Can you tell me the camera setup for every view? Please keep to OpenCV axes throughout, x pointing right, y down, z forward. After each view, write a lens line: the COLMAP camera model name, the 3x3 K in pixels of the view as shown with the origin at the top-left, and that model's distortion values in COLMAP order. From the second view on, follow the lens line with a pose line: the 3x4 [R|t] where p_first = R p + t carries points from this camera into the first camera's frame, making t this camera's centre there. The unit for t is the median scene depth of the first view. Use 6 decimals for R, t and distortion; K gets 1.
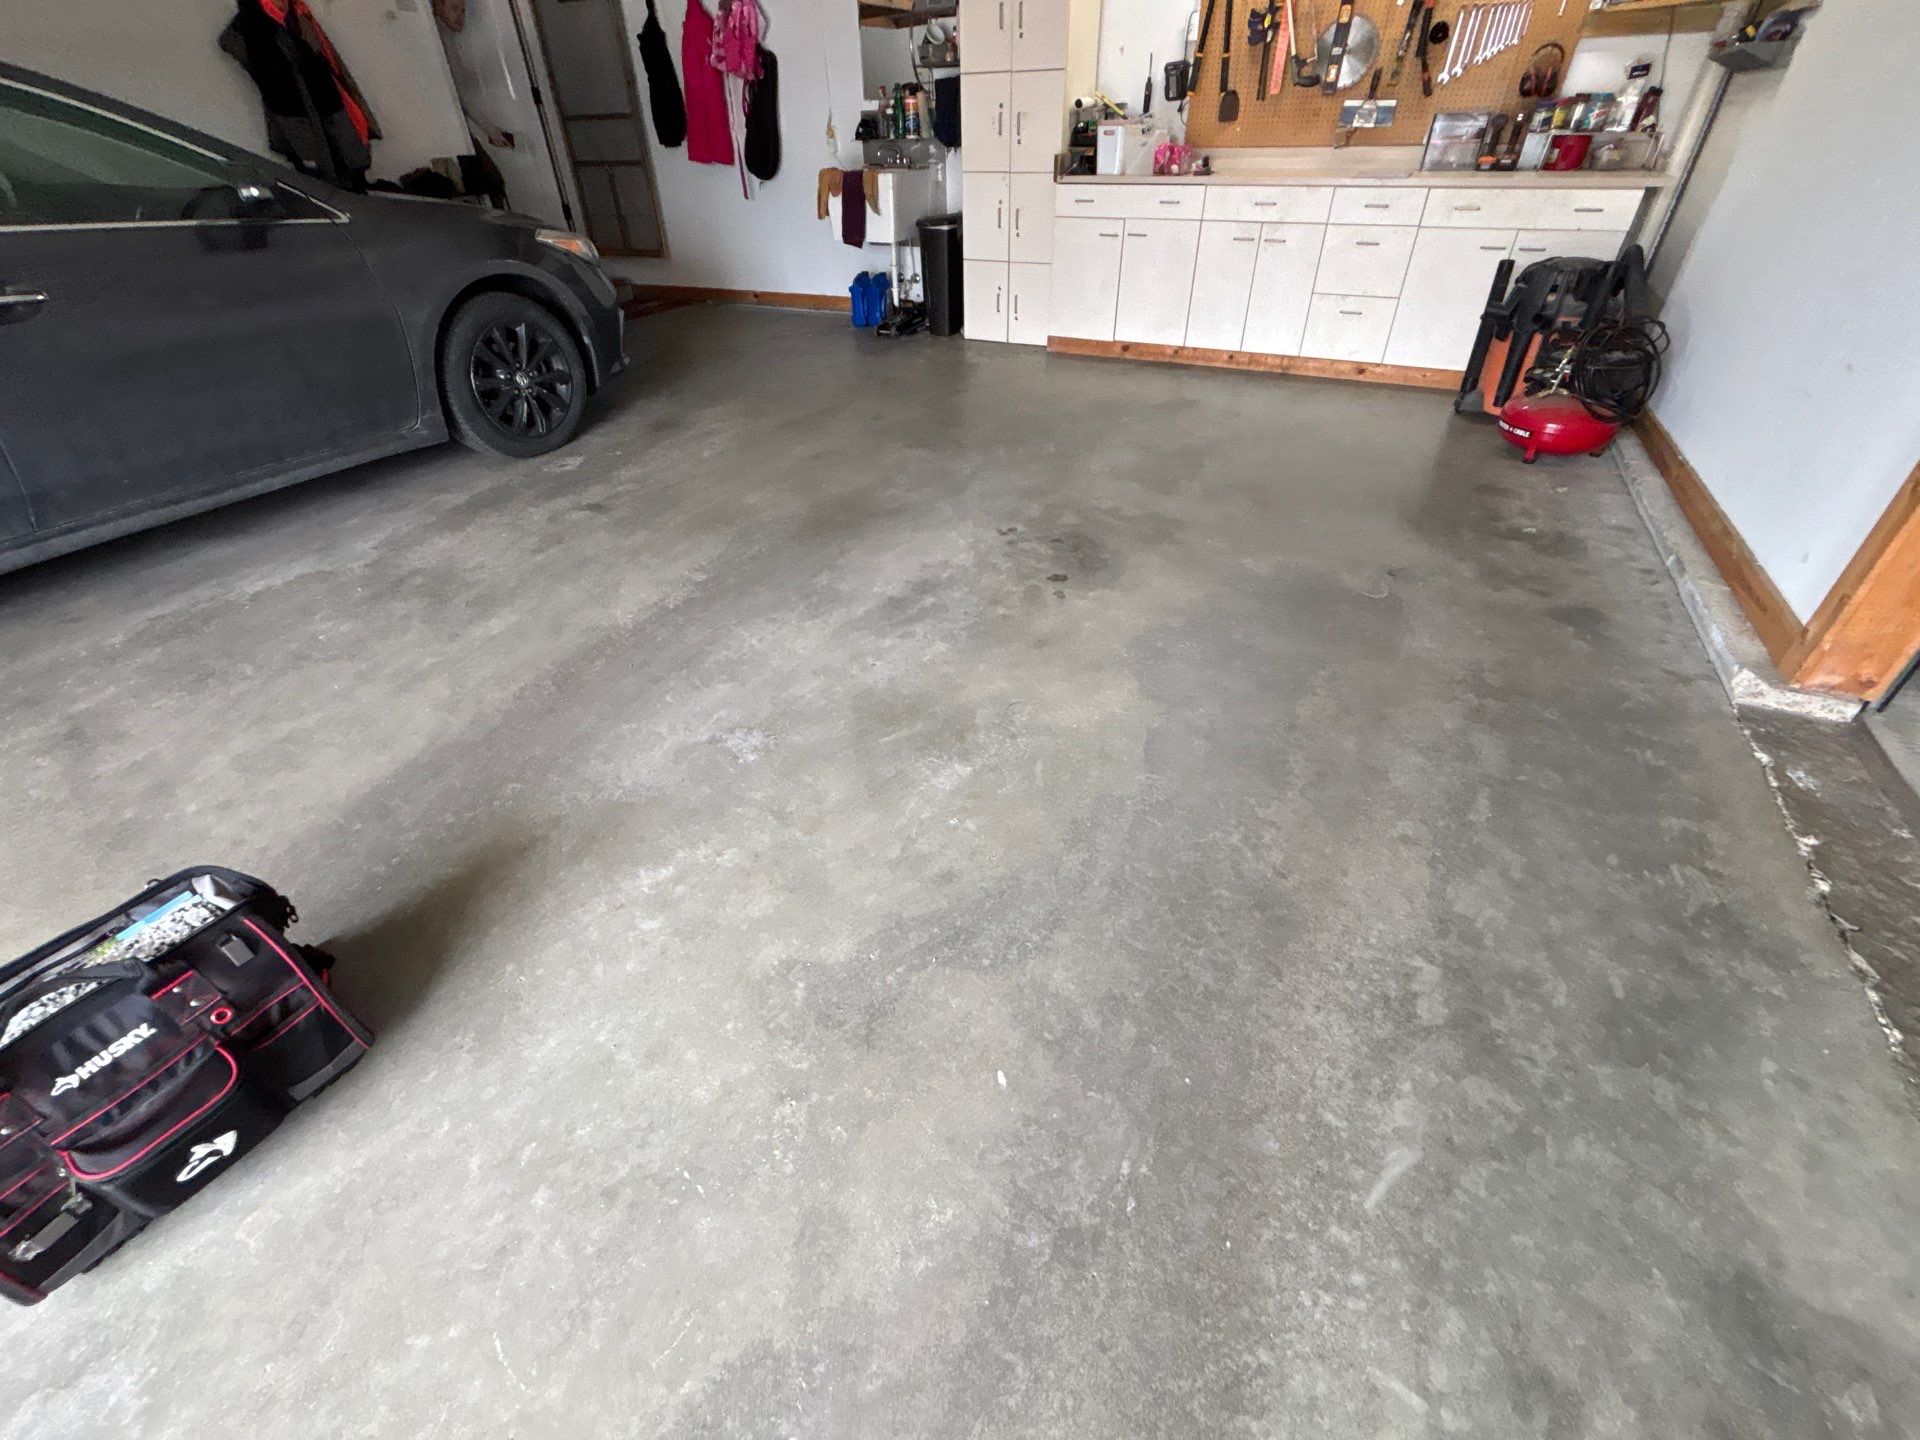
lens RADIAL K [[805.1, 0, 958.0], [0, 805.1, 717.1], [0, 0, 1]] dist [-0.000778, 0.001304]
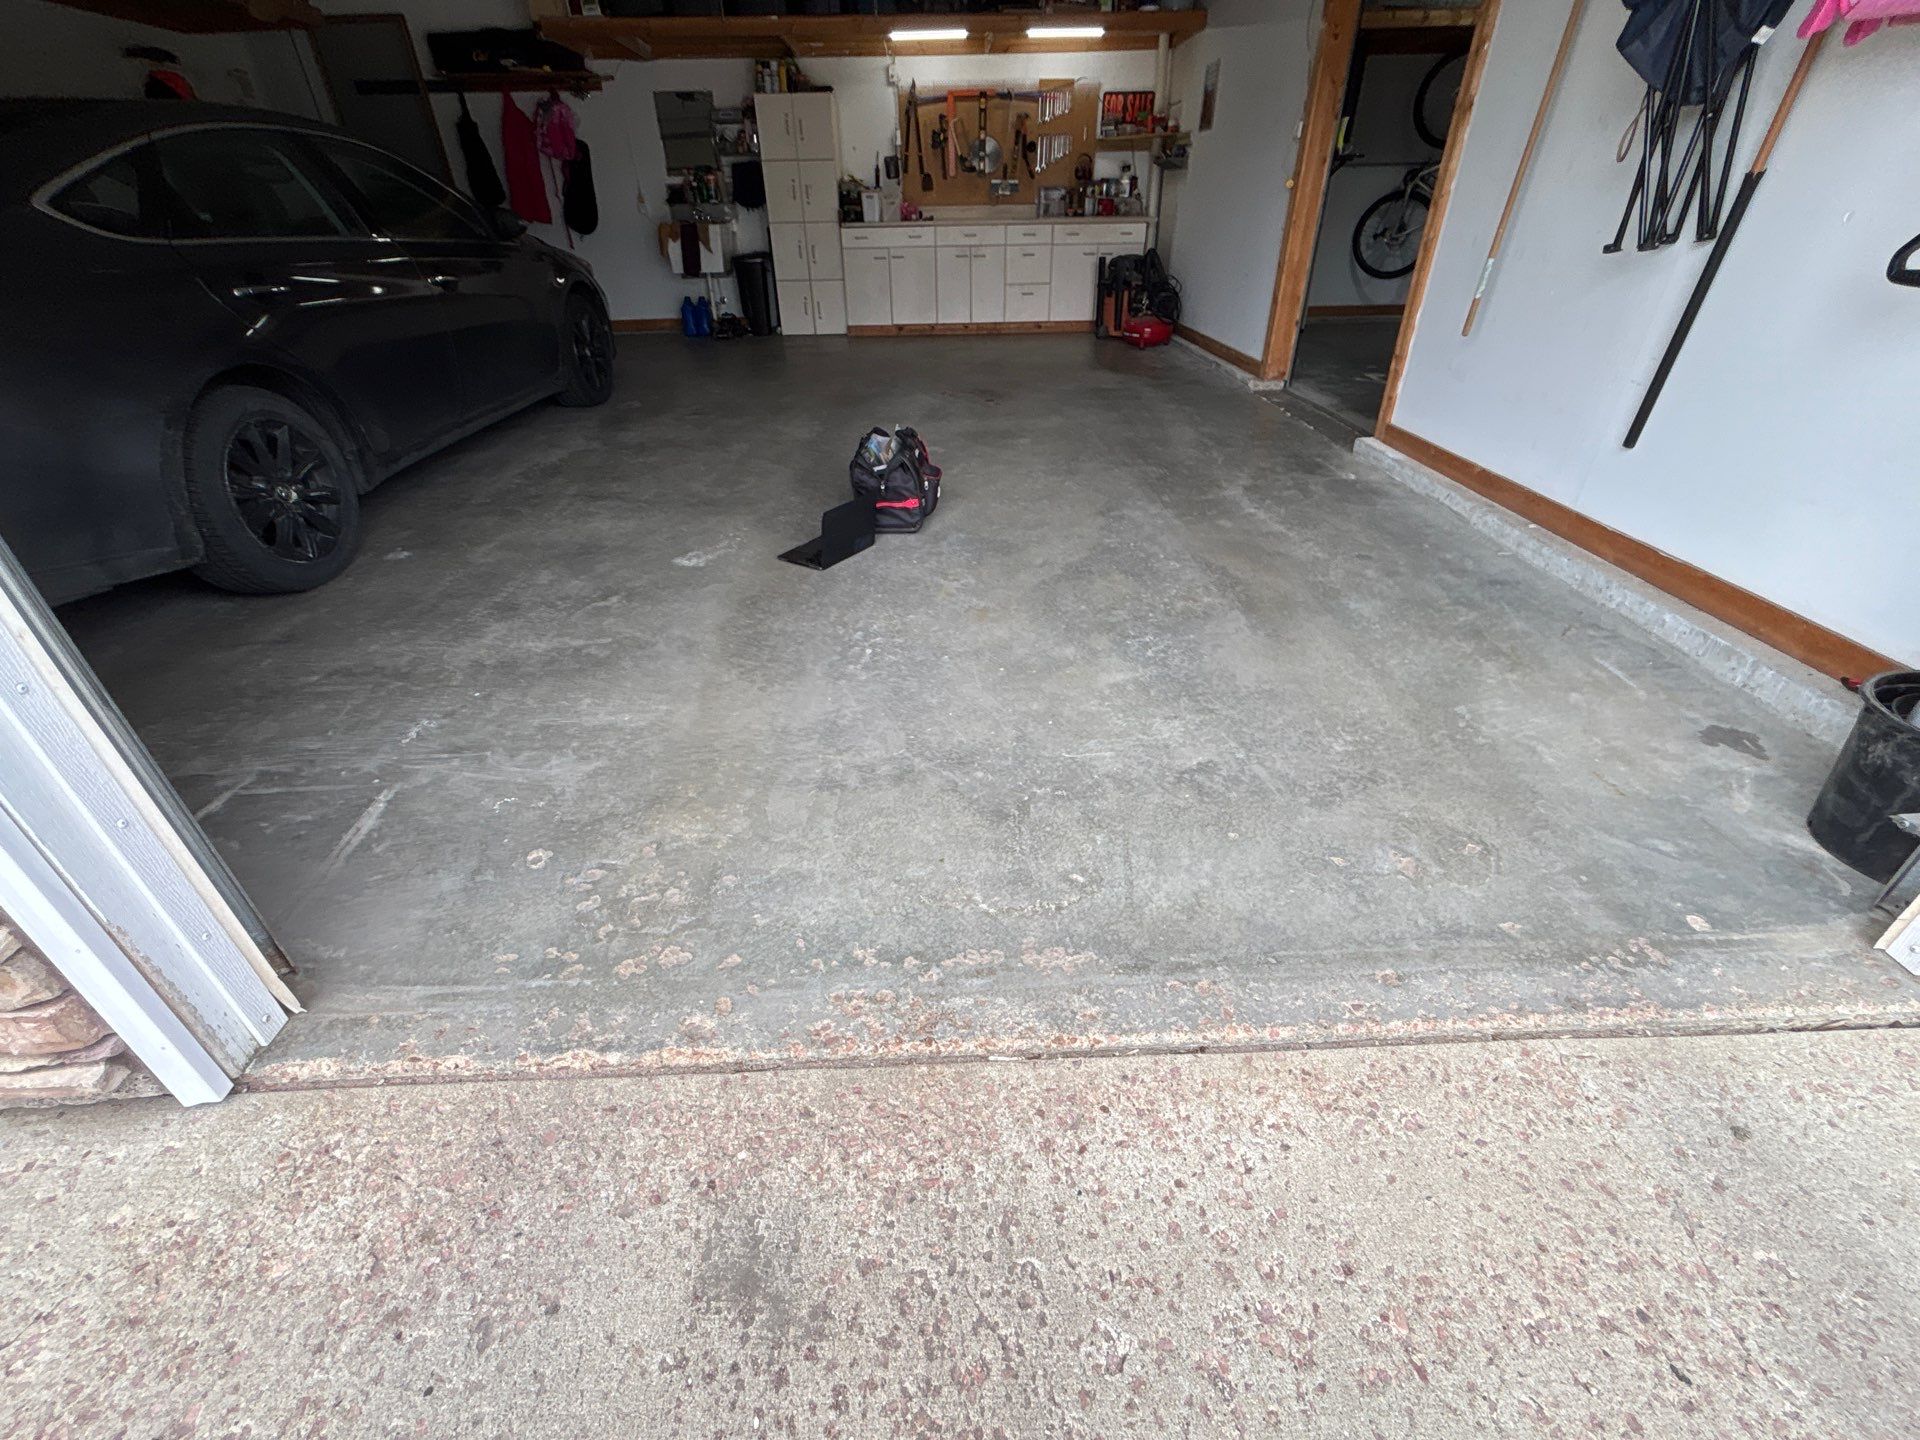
lens RADIAL K [[804.6, 0, 960.0], [0, 804.6, 720.0], [0, 0, 1]] dist [-0.010434, 0.007485]
pose [[0.879274, -0.257400, 0.400778, -0.626760], [0.282228, 0.959343, -0.003046, 0.381653], [-0.383700, 0.115789, 0.916170, -0.480424]]
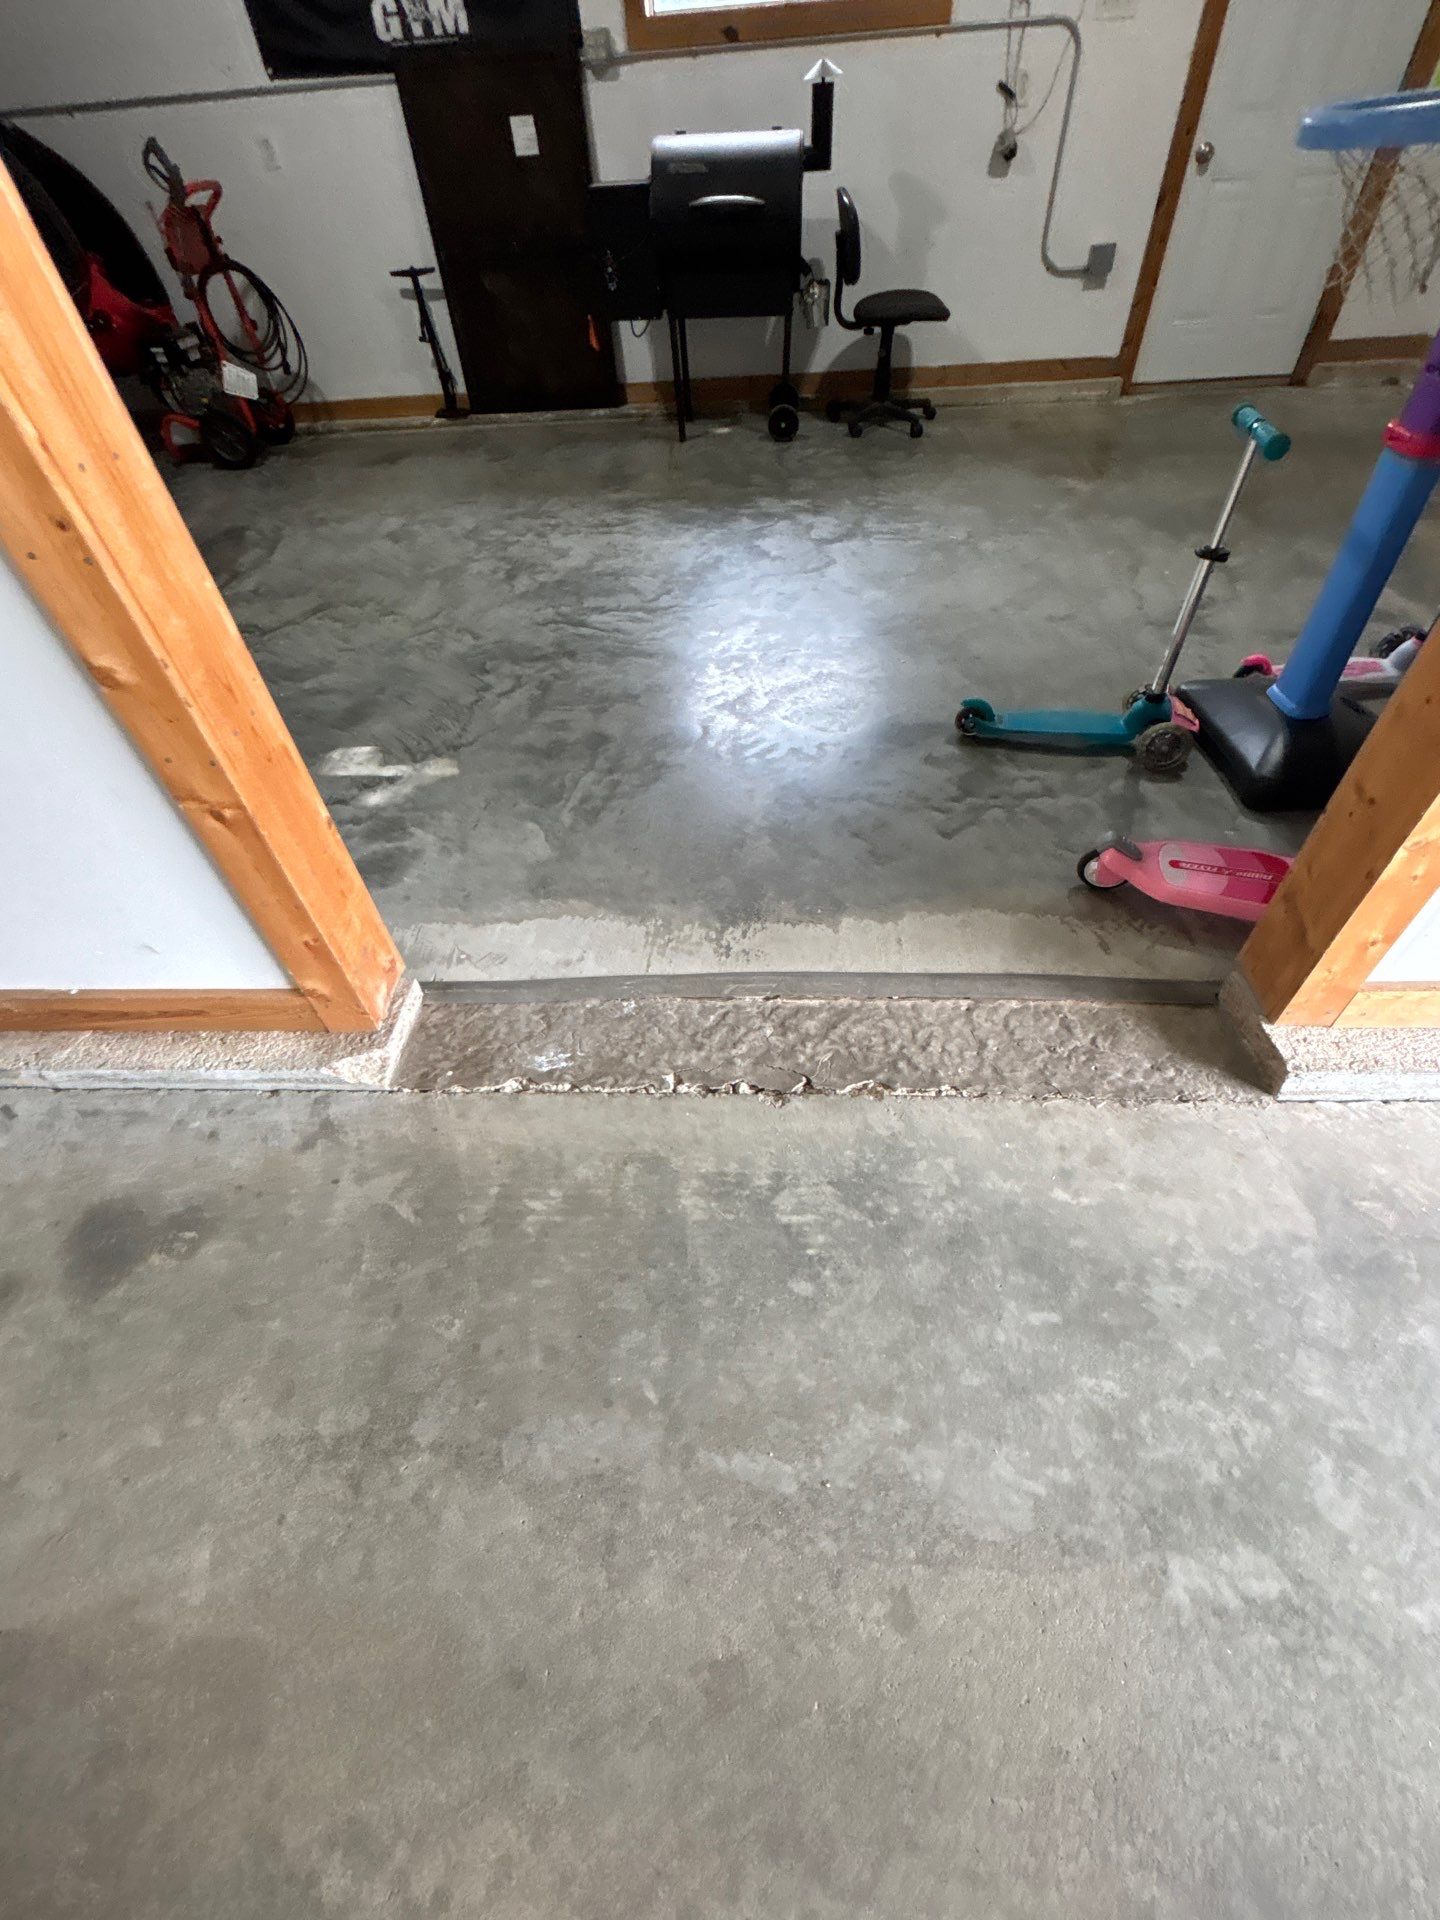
lens RADIAL K [[801.2, 0, 725.2], [0, 801.2, 959.5], [0, 0, 1]] dist [-0.000498, -0.000032]
pose [[-0.401218, -0.642178, 0.653170, 0.215071], [0.586792, 0.367352, 0.721614, -0.196434], [-0.703348, 0.672800, 0.229437, 0.263292]]
